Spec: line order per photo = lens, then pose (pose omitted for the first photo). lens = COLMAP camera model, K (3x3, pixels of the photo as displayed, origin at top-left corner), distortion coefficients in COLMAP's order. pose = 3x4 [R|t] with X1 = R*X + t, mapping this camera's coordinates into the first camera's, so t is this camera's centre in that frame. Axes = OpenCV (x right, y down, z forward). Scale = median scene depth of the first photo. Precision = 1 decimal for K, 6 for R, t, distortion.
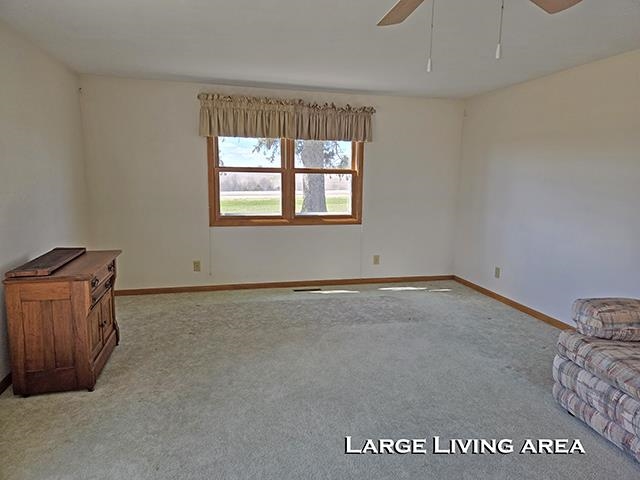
lens RADIAL K [[425.5, 0, 320.0], [0, 425.5, 240.0], [0, 0, 1]] dist [0.039914, -0.000131]
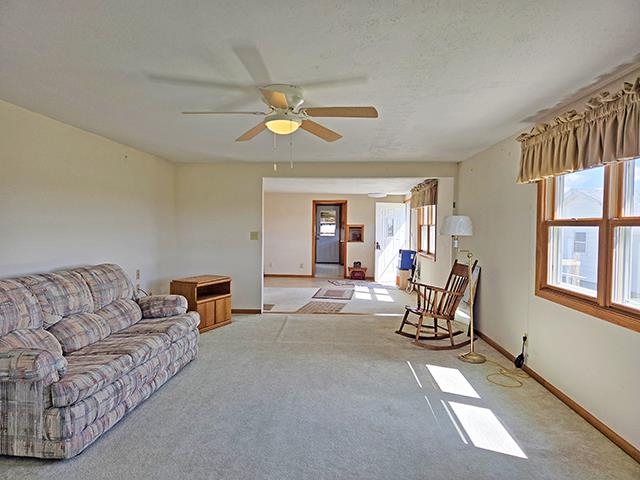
lens RADIAL K [[425.5, 0, 320.0], [0, 425.5, 240.0], [0, 0, 1]] dist [0.039914, -0.000131]
pose [[-0.297937, 0.011837, -0.954512, 0.605229], [-0.163612, 0.984493, 0.063278, -0.115134], [0.940460, 0.175023, -0.291380, 0.824015]]
